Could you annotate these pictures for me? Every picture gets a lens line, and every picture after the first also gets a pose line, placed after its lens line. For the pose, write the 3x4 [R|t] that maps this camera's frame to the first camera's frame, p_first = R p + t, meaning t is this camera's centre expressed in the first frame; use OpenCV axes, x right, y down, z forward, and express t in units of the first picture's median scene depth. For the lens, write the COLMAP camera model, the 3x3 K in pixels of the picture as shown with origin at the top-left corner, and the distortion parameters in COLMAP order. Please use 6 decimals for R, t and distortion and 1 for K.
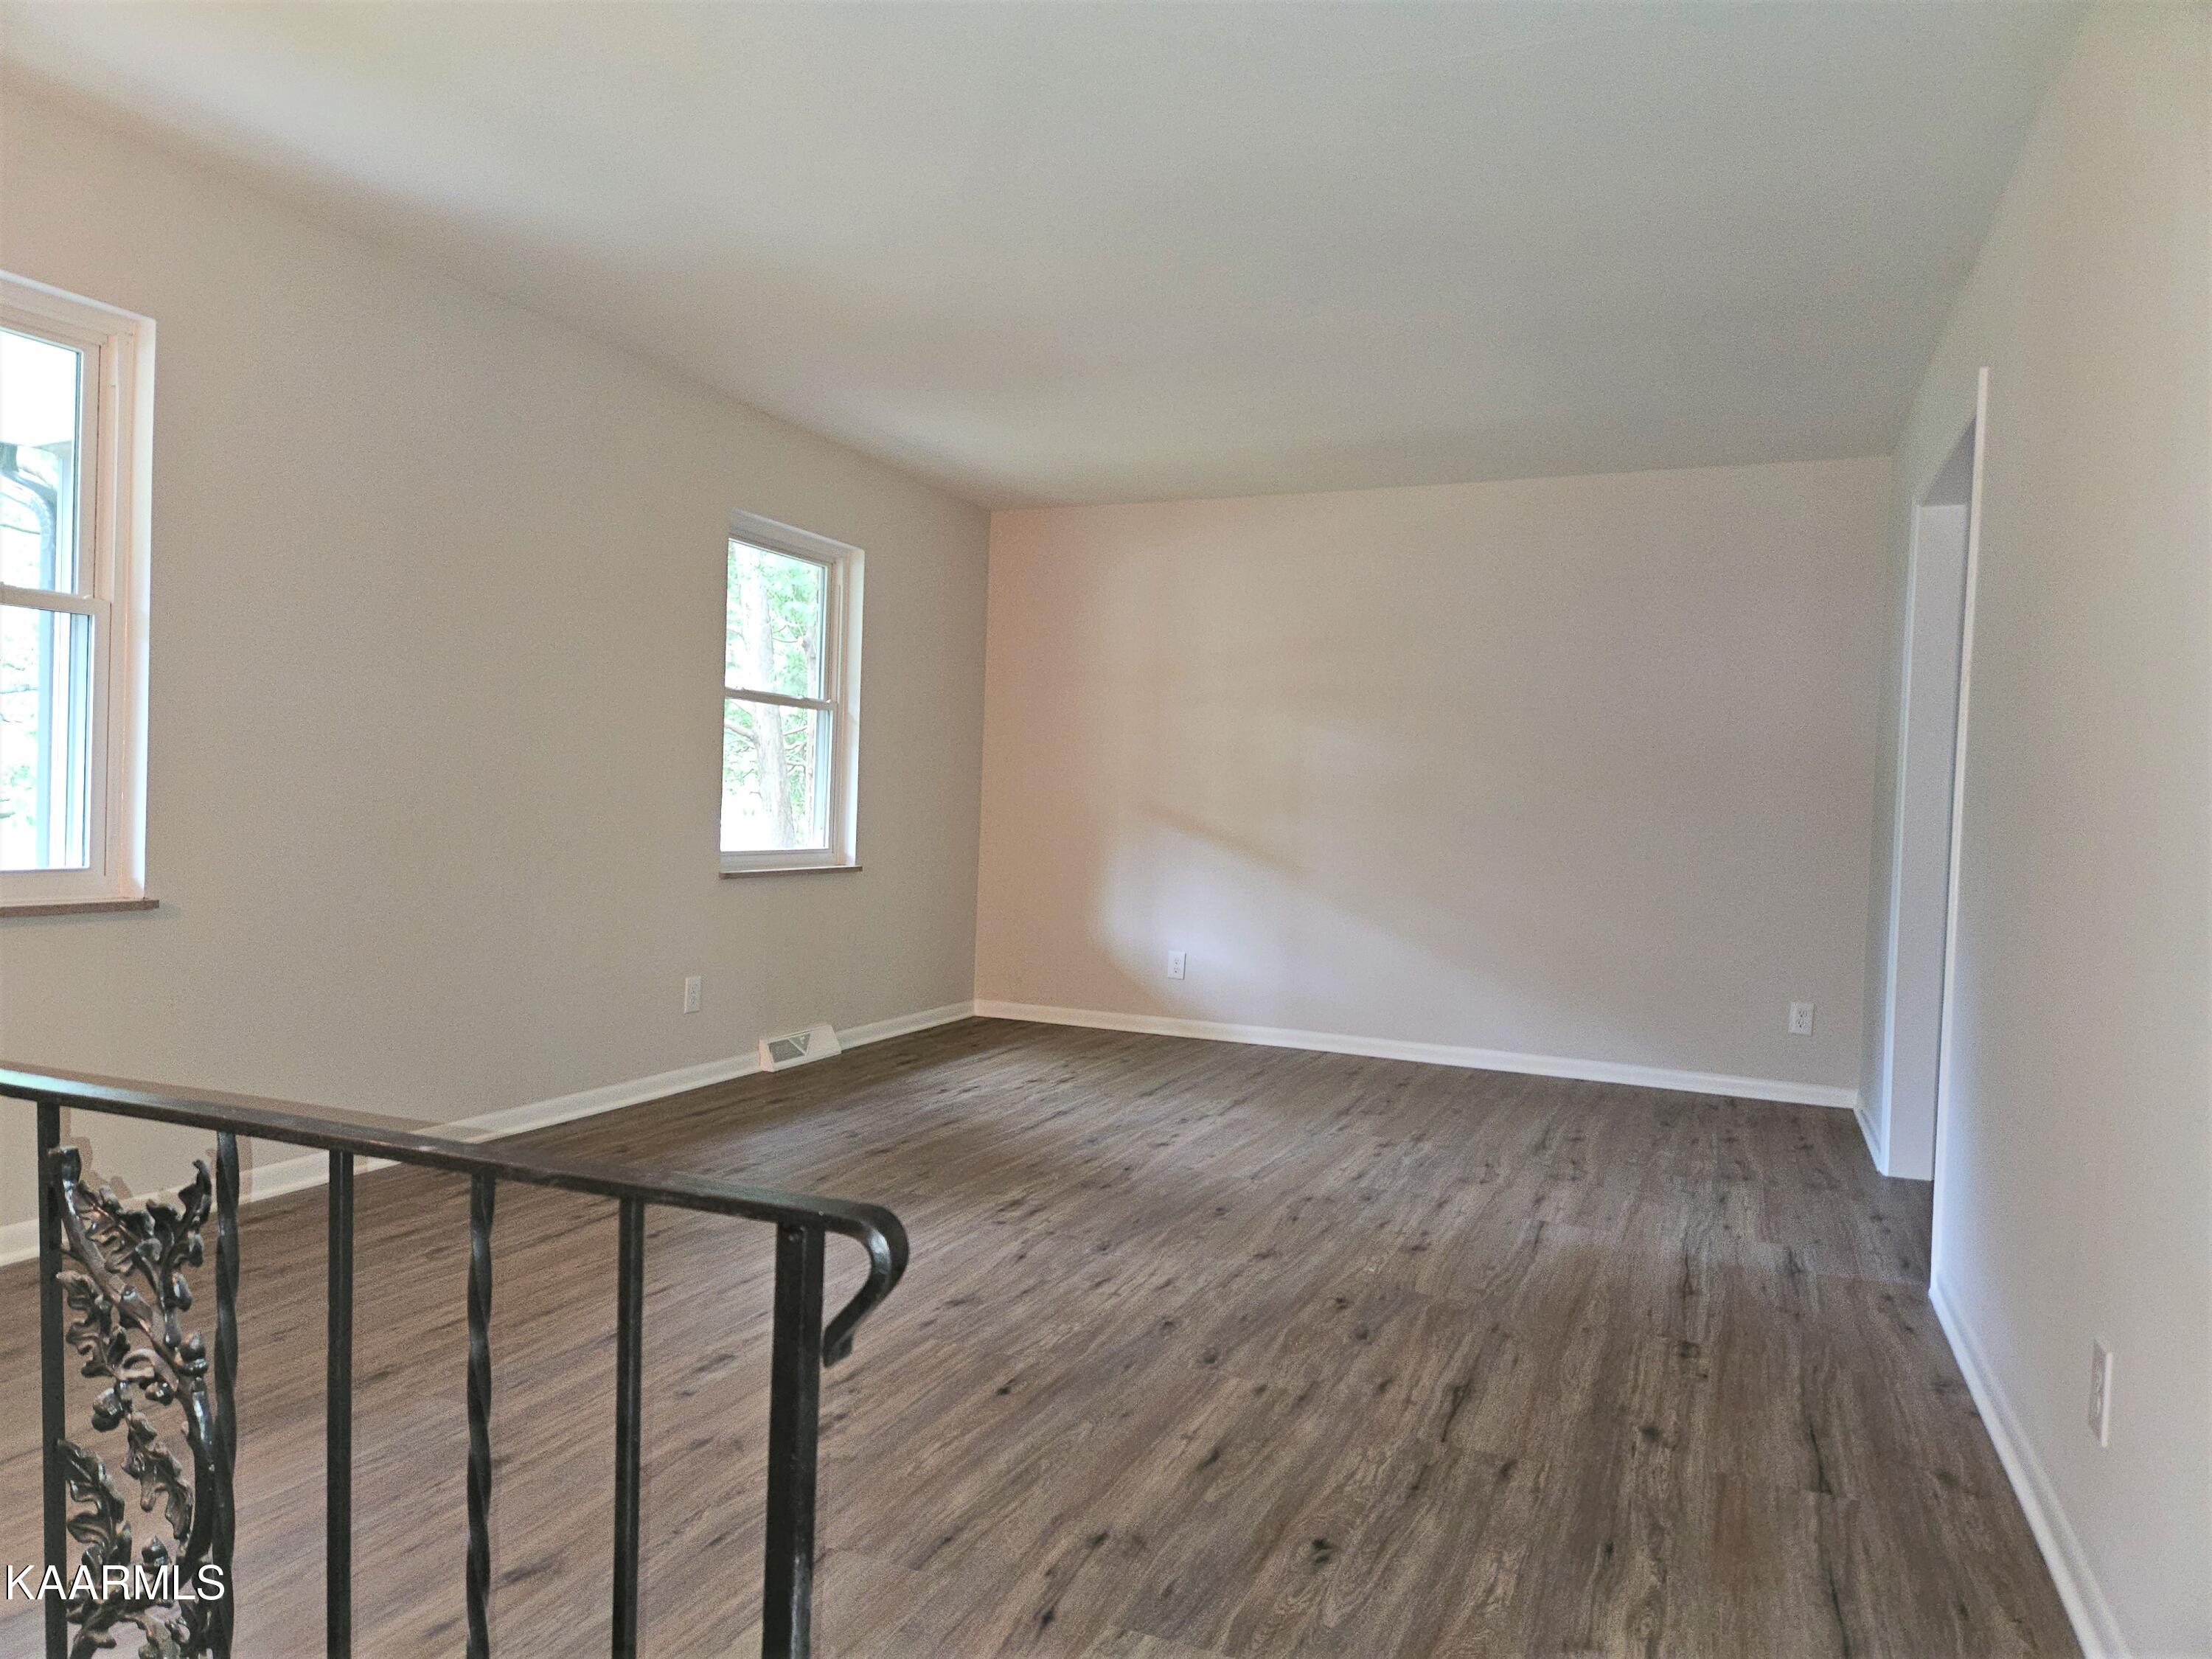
lens RADIAL K [[1566.4, 0, 1088.5], [0, 1566.4, 833.4], [0, 0, 1]] dist [0.126717, -0.117288]
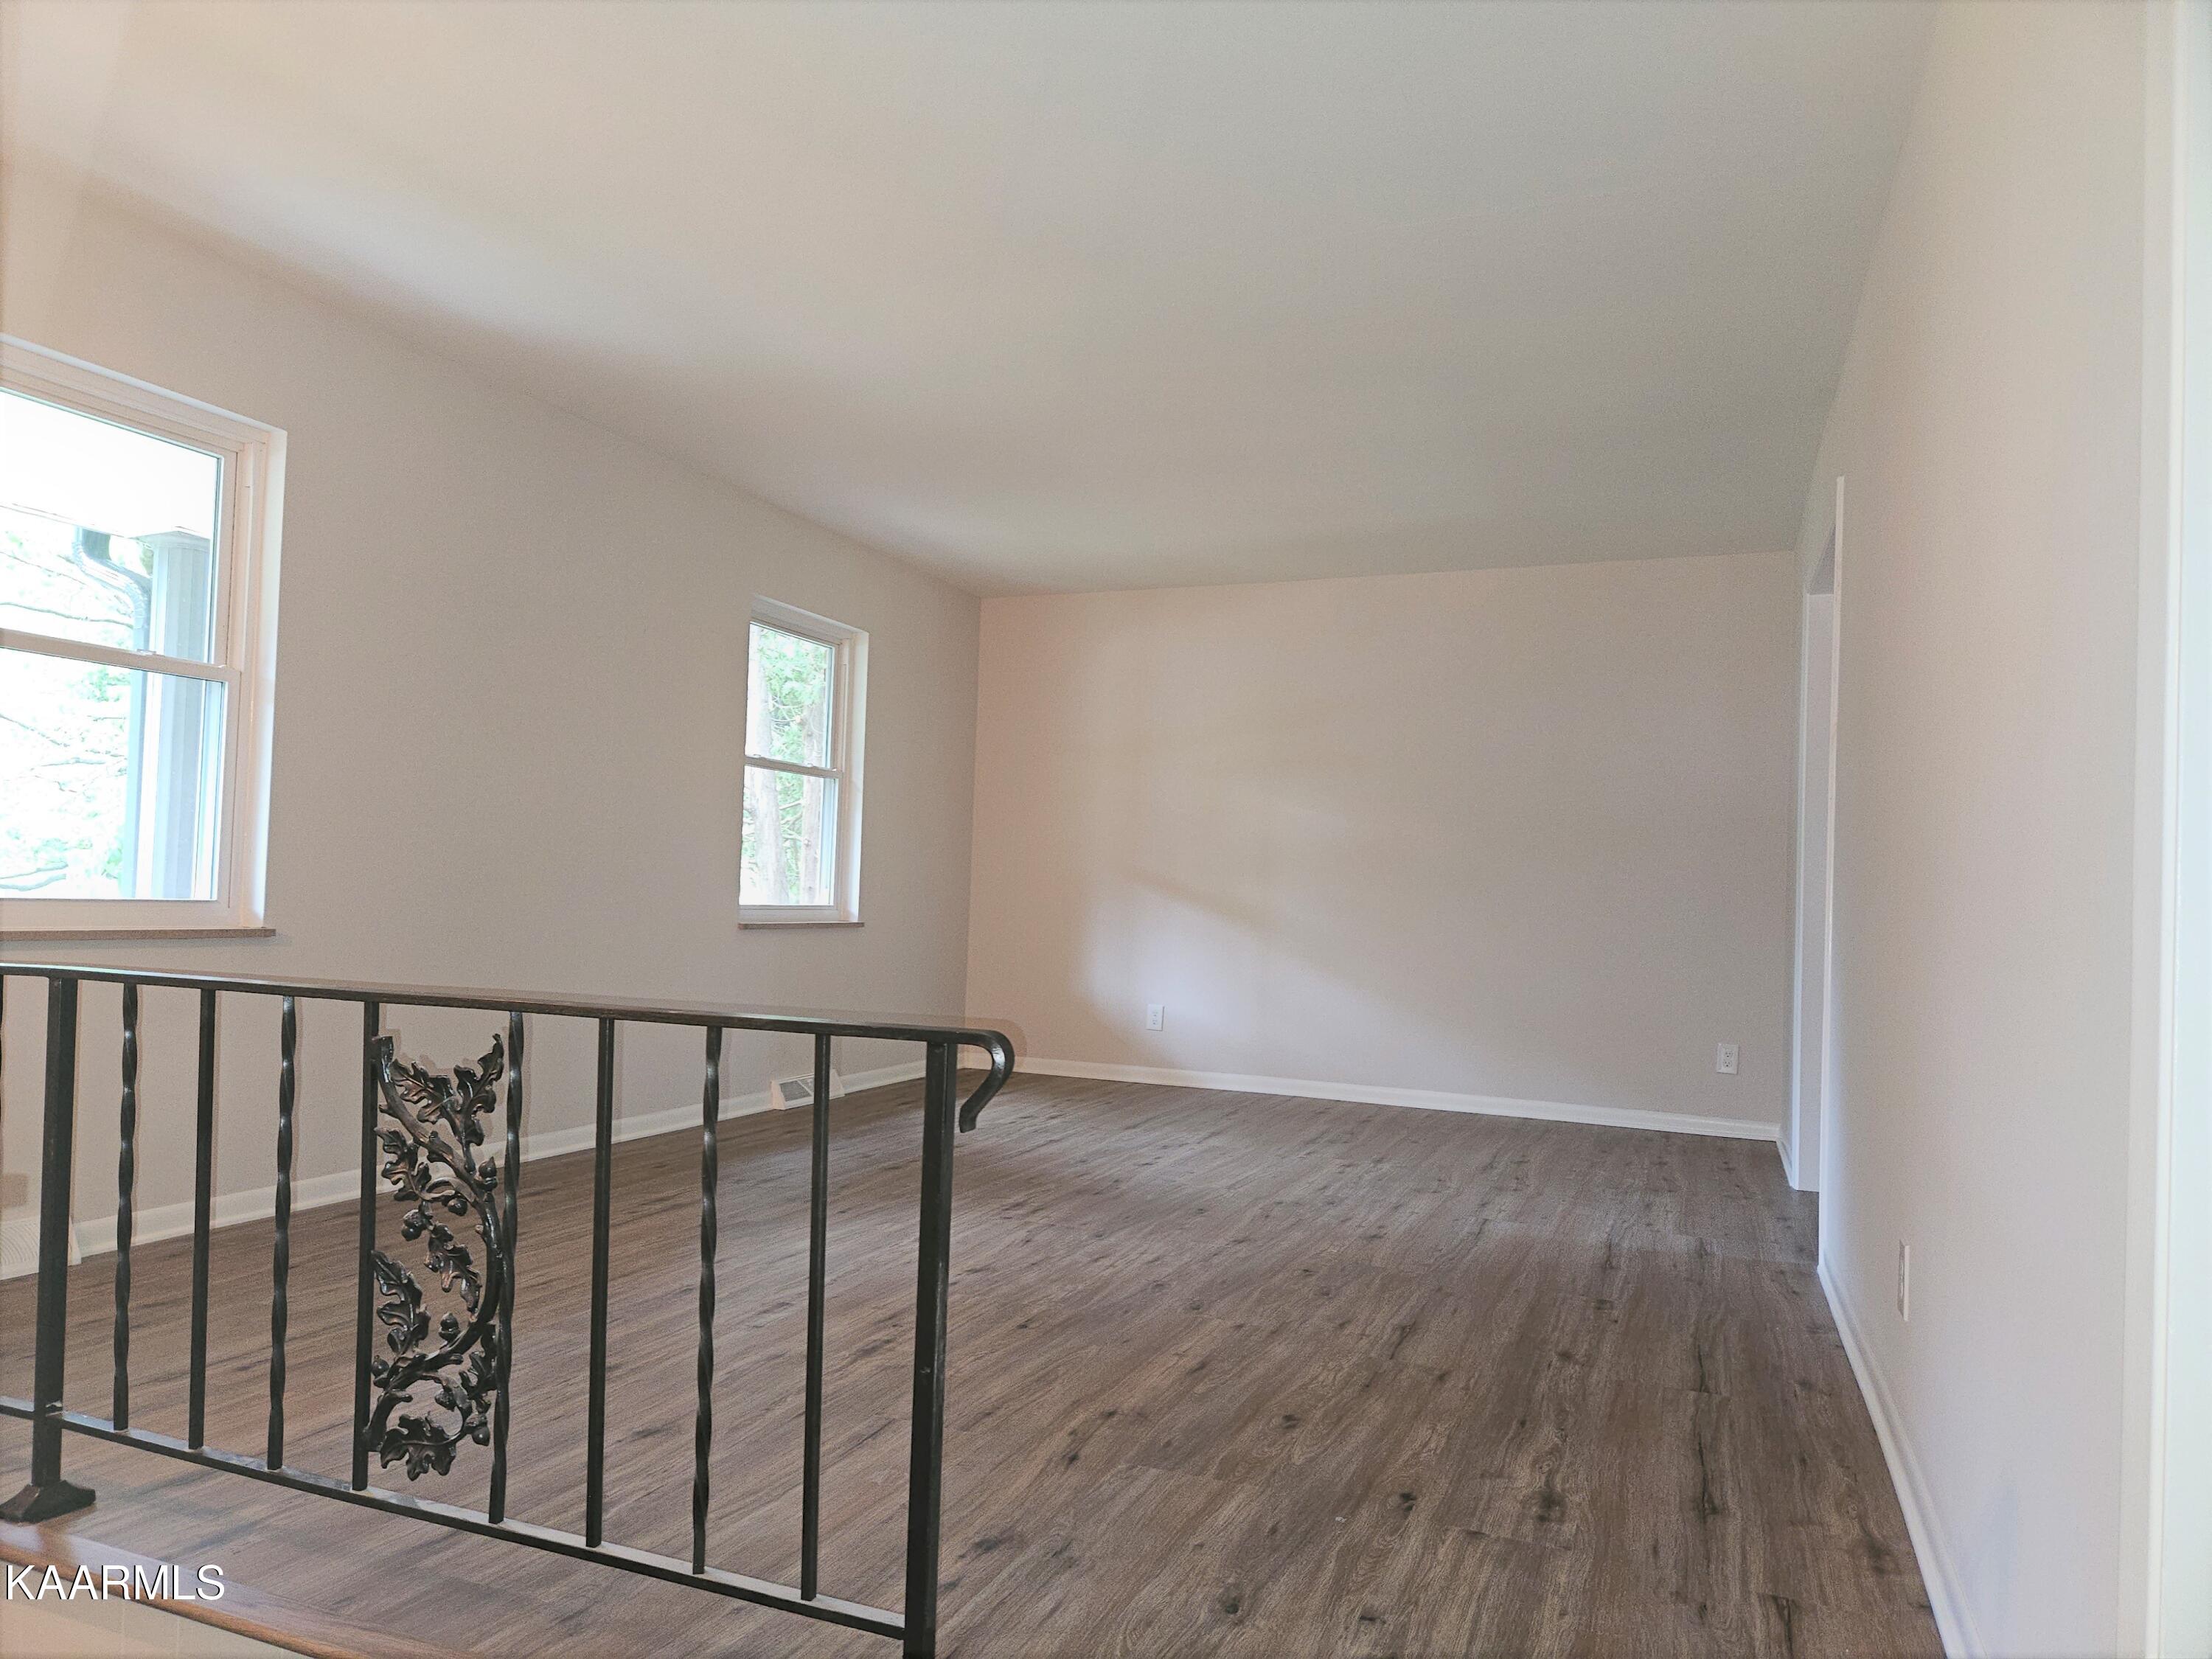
lens RADIAL K [[1566.4, 0, 1088.5], [0, 1566.4, 833.4], [0, 0, 1]] dist [0.126717, -0.117288]
pose [[0.999806, -0.001636, 0.019634, -0.026016], [0.002736, 0.998421, -0.056112, 0.048797], [-0.019512, 0.056155, 0.998231, -0.193913]]
